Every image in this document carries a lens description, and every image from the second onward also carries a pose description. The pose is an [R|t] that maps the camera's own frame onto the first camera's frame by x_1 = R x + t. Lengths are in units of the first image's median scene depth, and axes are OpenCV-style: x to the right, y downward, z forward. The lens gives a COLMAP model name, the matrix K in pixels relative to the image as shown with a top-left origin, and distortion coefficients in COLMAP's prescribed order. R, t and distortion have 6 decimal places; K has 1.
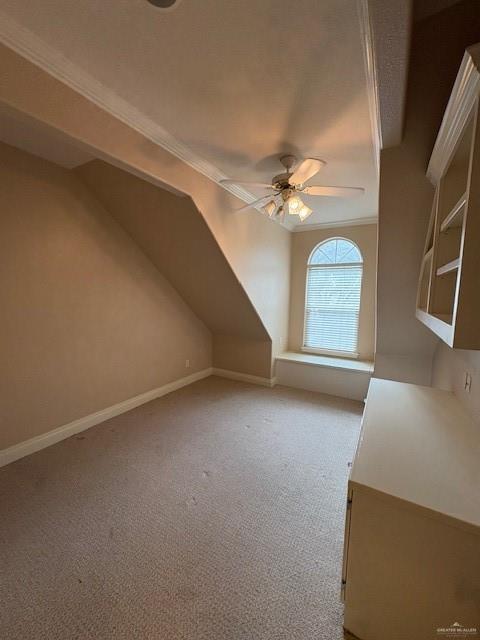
lens RADIAL K [[254.8, 0, 238.1], [0, 254.8, 320.9], [0, 0, 1]] dist [-0.001327, 0.000634]
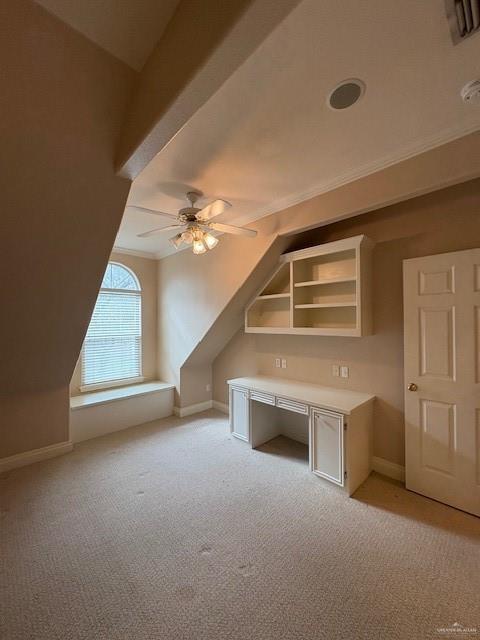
lens RADIAL K [[254.8, 0, 240.1], [0, 254.8, 317.3], [0, 0, 1]] dist [-0.001327, 0.000634]
pose [[0.260271, -0.001029, 0.965535, -0.435062], [0.119777, 0.992310, -0.031229, -0.032320], [-0.958078, 0.123777, 0.258392, 0.317795]]
